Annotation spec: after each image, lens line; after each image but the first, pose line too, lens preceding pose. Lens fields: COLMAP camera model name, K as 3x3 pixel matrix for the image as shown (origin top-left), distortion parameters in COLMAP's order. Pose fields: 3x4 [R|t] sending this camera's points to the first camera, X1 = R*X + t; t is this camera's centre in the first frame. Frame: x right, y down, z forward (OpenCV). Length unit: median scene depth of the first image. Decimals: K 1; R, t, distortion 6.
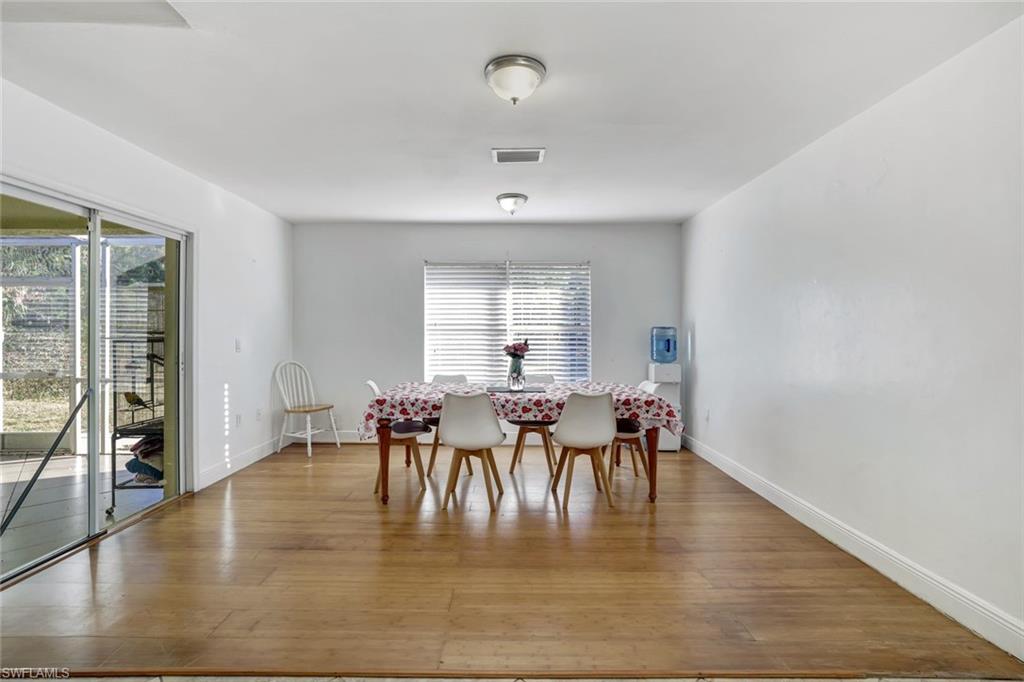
lens RADIAL K [[469.7, 0, 515.7], [0, 469.7, 337.7], [0, 0, 1]] dist [-0.013255, 0.000411]
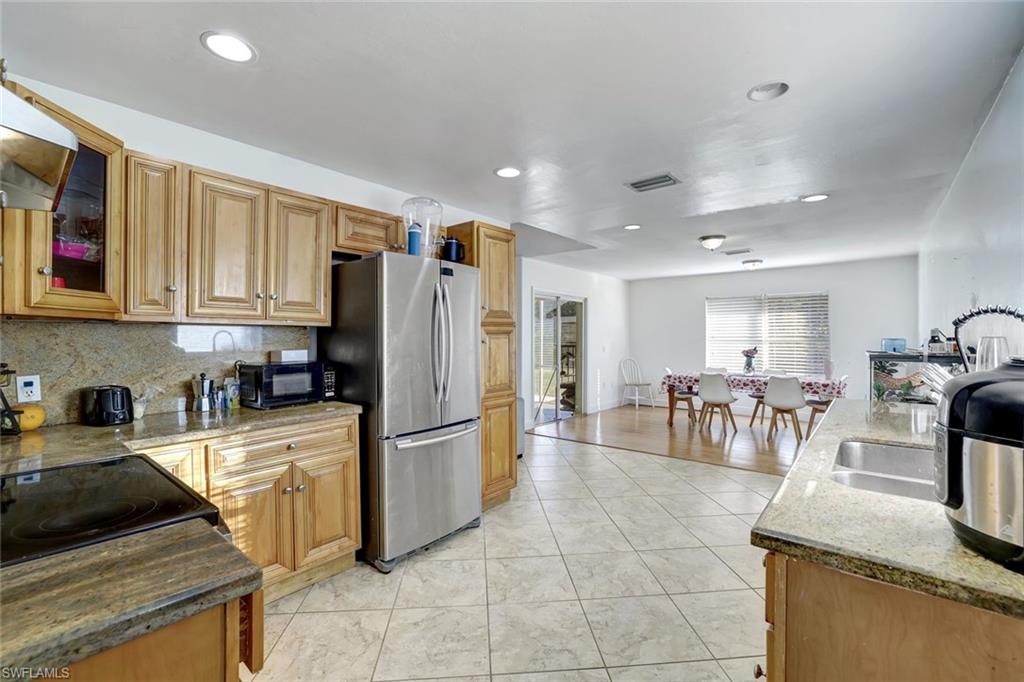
lens RADIAL K [[448.1, 0, 515.1], [0, 448.1, 338.4], [0, 0, 1]] dist [-0.002834, -0.000328]
pose [[0.770779, -0.002900, -0.637096, 0.394001], [-0.002062, 0.999973, -0.007047, -0.015021], [0.637099, 0.006746, 0.770752, -0.845146]]
